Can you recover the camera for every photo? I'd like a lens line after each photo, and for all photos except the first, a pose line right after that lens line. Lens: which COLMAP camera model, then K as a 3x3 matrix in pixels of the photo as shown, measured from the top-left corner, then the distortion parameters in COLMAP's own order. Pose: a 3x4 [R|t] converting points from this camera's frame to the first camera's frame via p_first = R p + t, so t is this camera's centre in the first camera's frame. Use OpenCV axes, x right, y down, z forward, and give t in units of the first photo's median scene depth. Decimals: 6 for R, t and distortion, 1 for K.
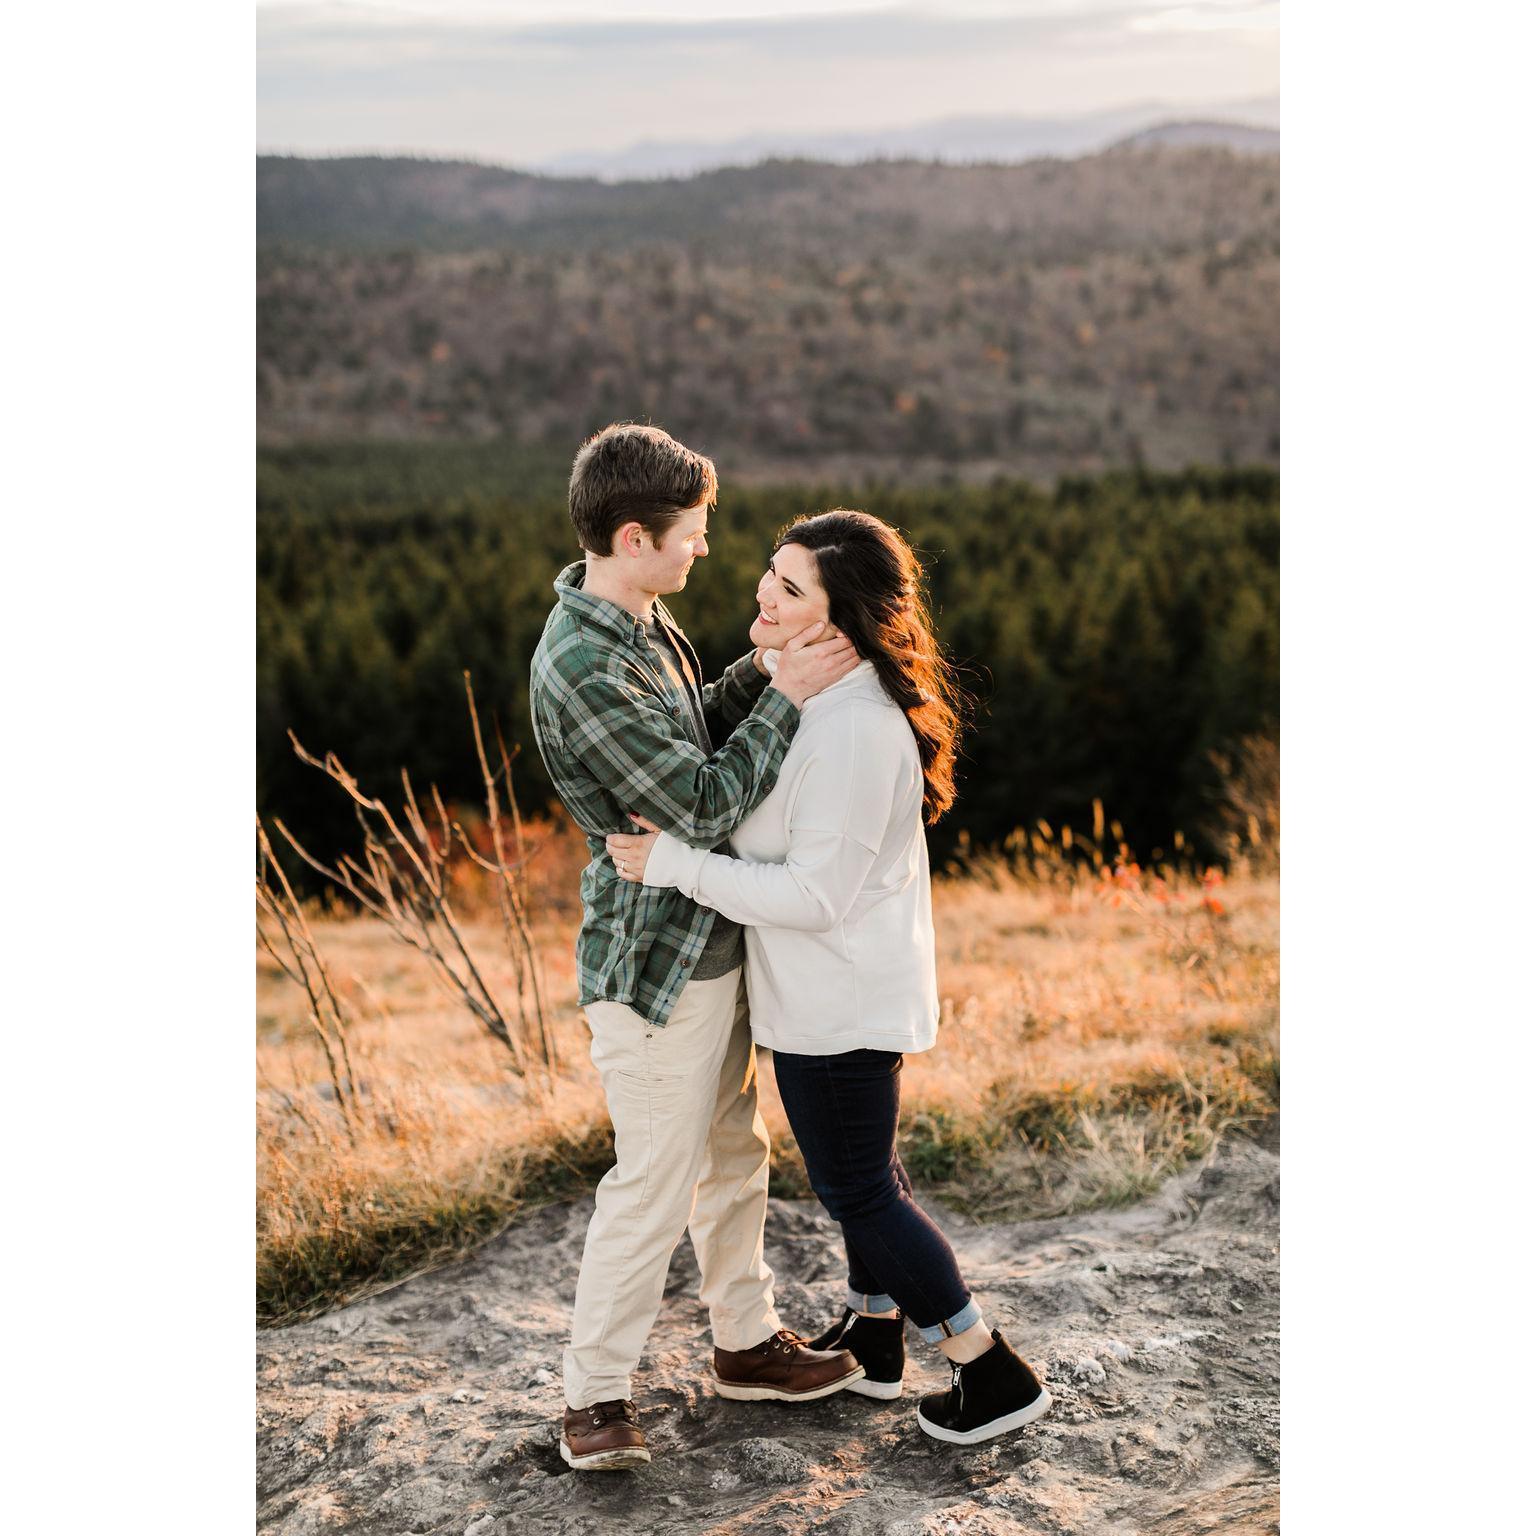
lens RADIAL K [[2238.8, 0, 767.7], [0, 2238.8, 744.2], [0, 0, 1]] dist [0.033517, 0.008121]
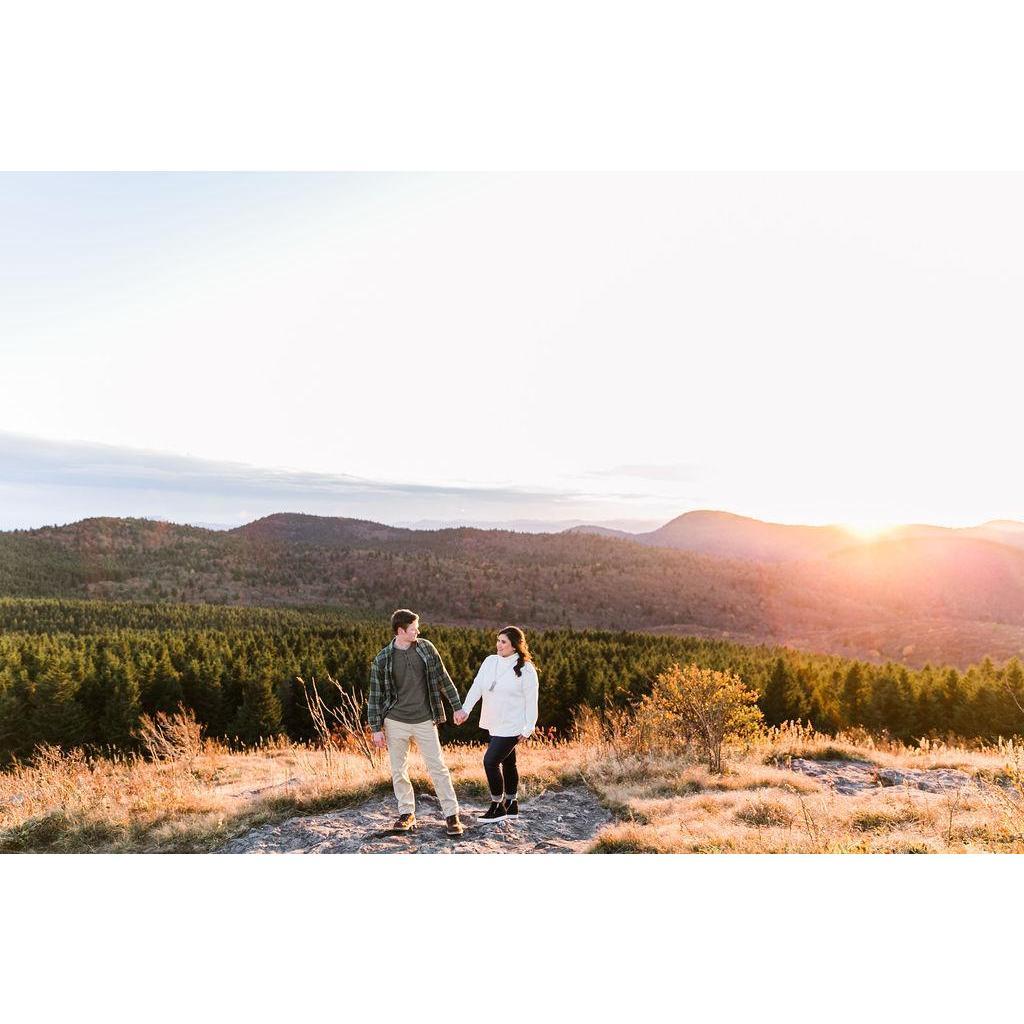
lens RADIAL K [[712.8, 0, 512.0], [0, 712.8, 512.0], [0, 0, 1]] dist [0.004169, 0.000201]
pose [[0.994836, 0.074966, 0.068423, 0.013967], [-0.053255, 0.959428, -0.276878, 0.054532], [-0.086403, 0.271804, 0.958466, -0.383095]]
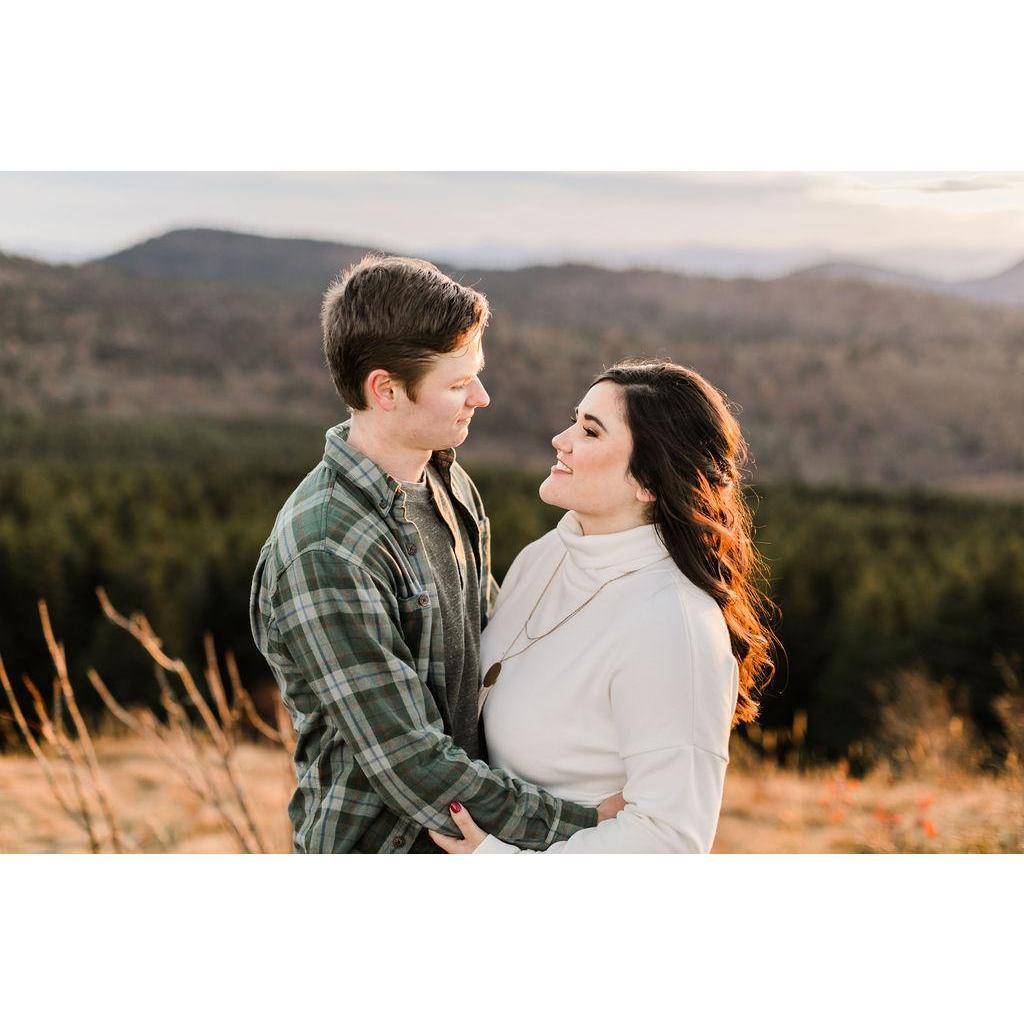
lens RADIAL K [[1492.6, 0, 511.8], [0, 1492.6, 496.2], [0, 0, 1]] dist [0.033517, 0.008121]
pose [[0.995845, 0.088353, -0.022049, -0.000894], [-0.090088, 0.991203, -0.096961, 0.000066], [0.013288, 0.098544, 0.995044, 0.271392]]
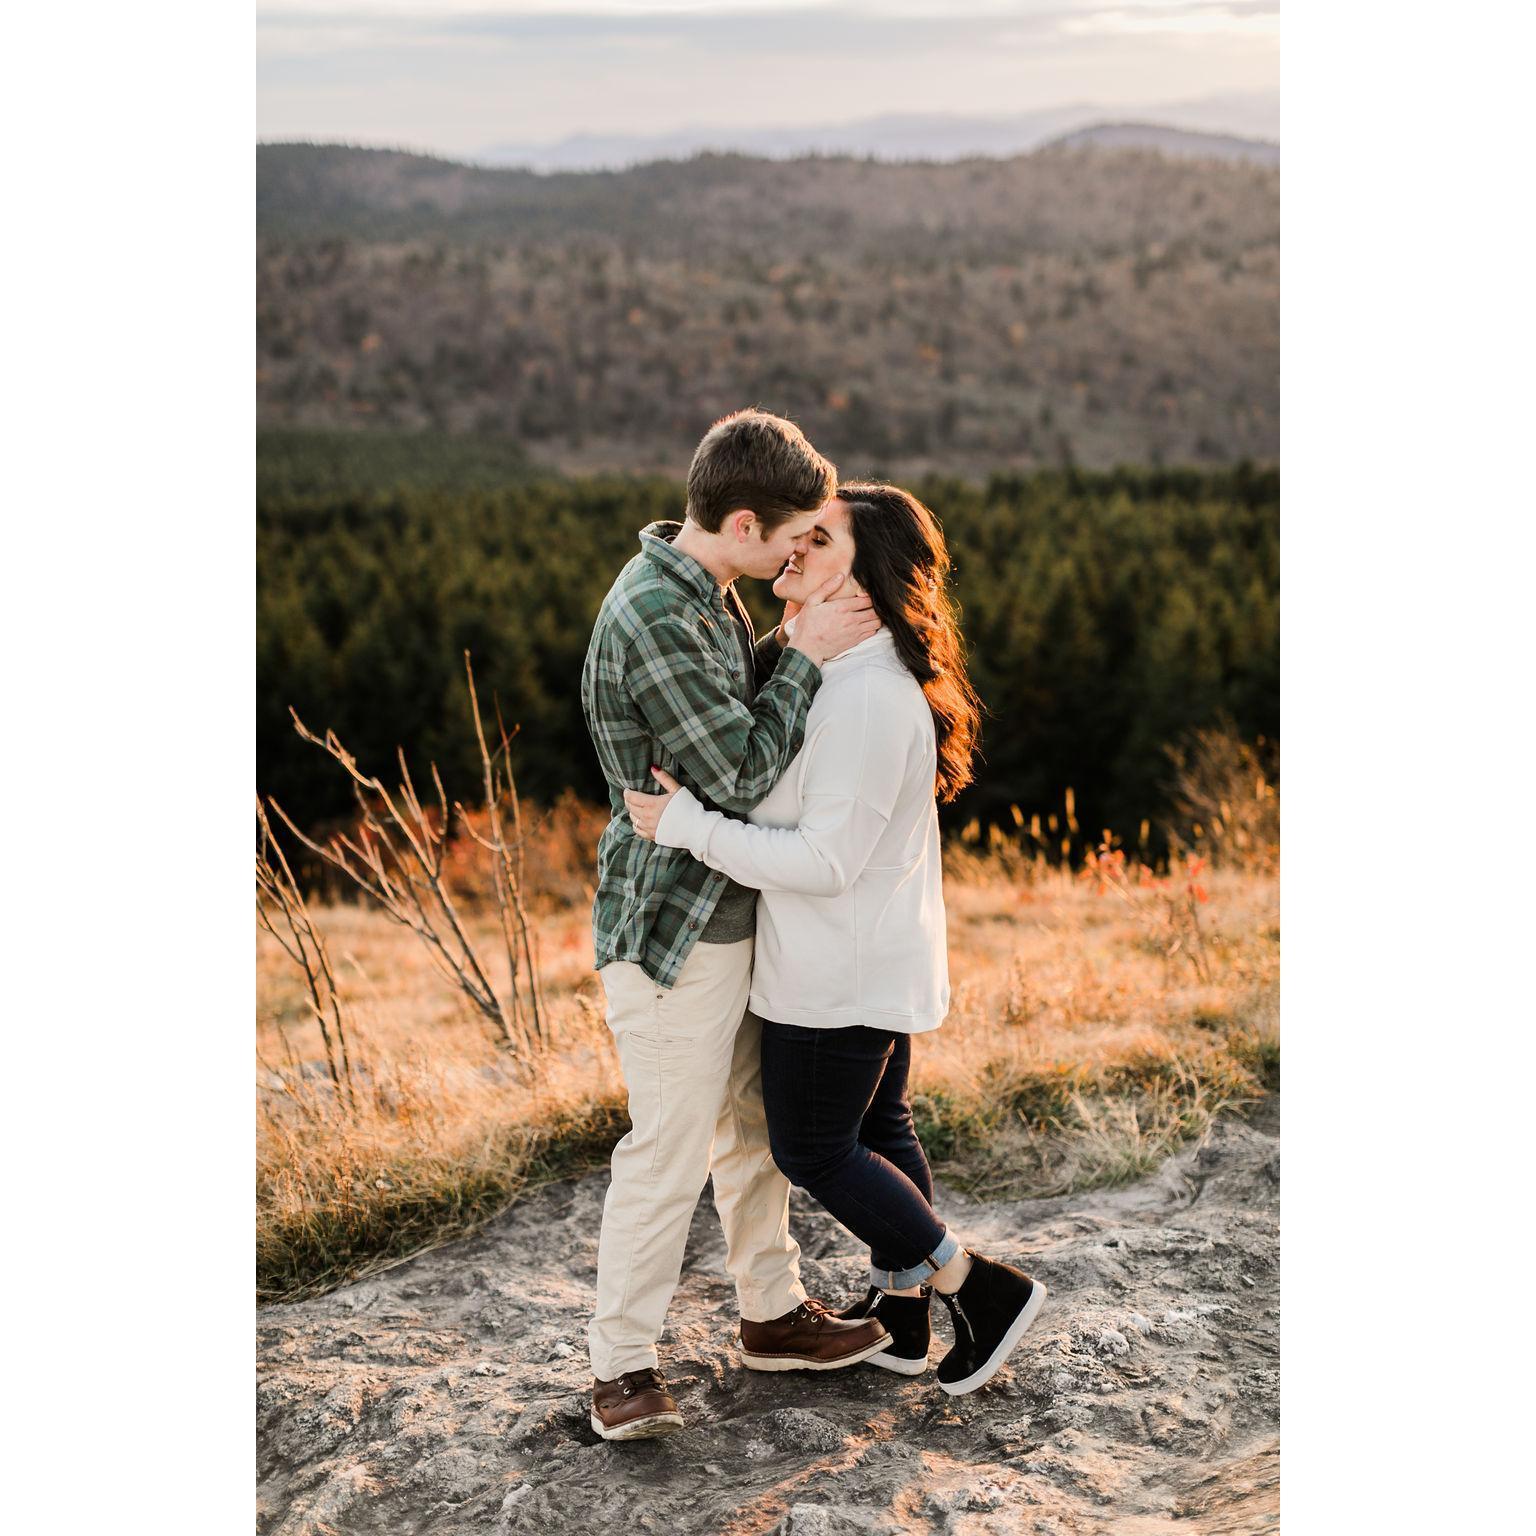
lens RADIAL K [[2238.8, 0, 767.7], [0, 2238.8, 744.2], [0, 0, 1]] dist [0.033517, 0.008121]
pose [[0.999427, 0.008463, 0.032777, -0.034368], [-0.008525, 0.999962, 0.001756, 0.006791], [-0.032760, -0.002034, 0.999461, -0.002824]]
